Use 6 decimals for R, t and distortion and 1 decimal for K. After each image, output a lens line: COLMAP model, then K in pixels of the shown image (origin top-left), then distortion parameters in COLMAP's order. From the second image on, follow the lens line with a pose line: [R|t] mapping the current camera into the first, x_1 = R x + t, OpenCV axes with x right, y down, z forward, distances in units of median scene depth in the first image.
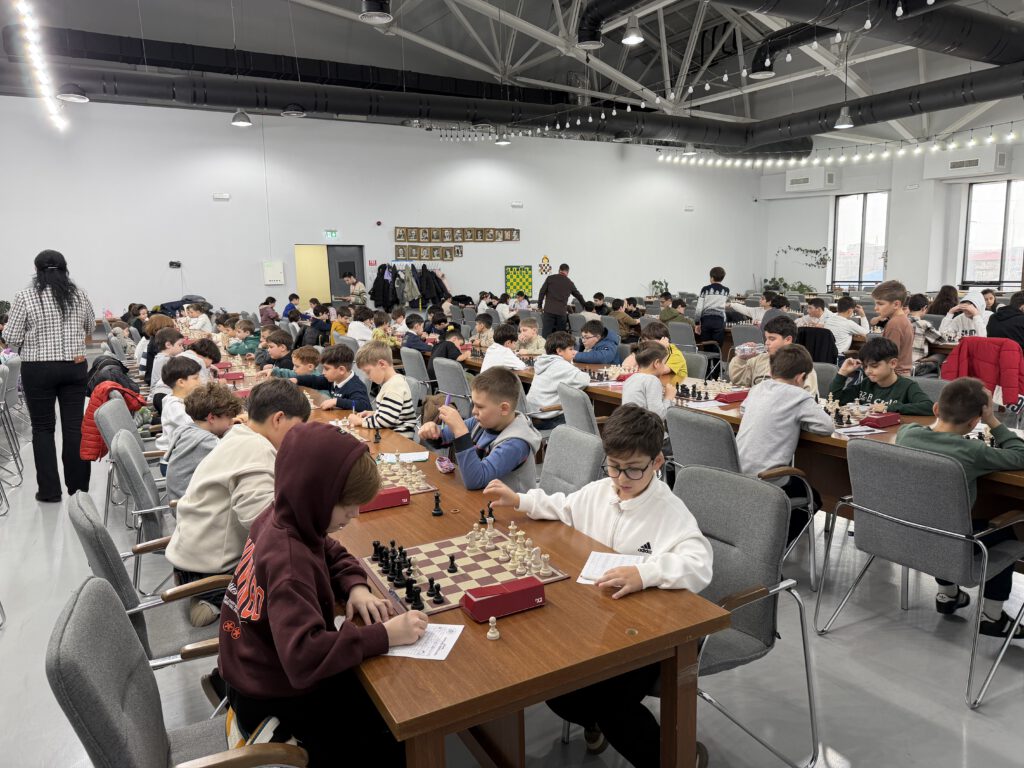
lens RADIAL K [[726.4, 0, 512.0], [0, 726.4, 384.0], [0, 0, 1]] dist [0.098344, -0.176940]
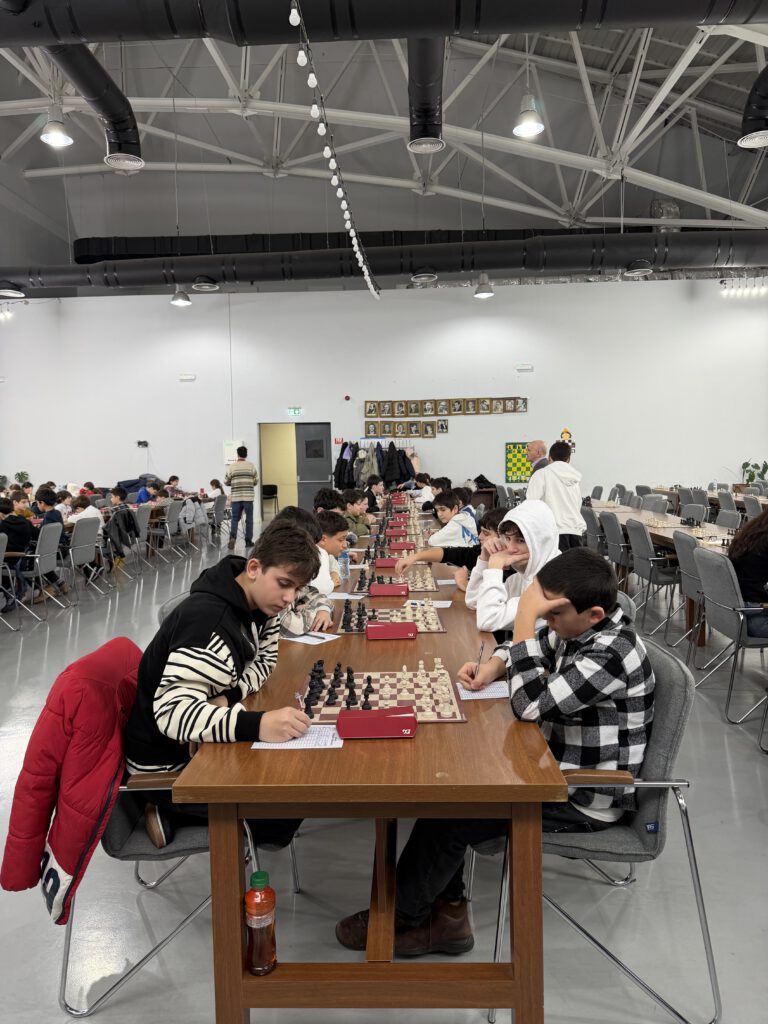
lens RADIAL K [[726.4, 0, 384.0], [0, 726.4, 512.0], [0, 0, 1]] dist [0.098344, -0.176940]
pose [[0.846882, 0.041335, -0.530172, 0.322689], [-0.080861, 0.995391, -0.051559, -0.033143], [0.525597, 0.086535, 0.846321, 0.253332]]
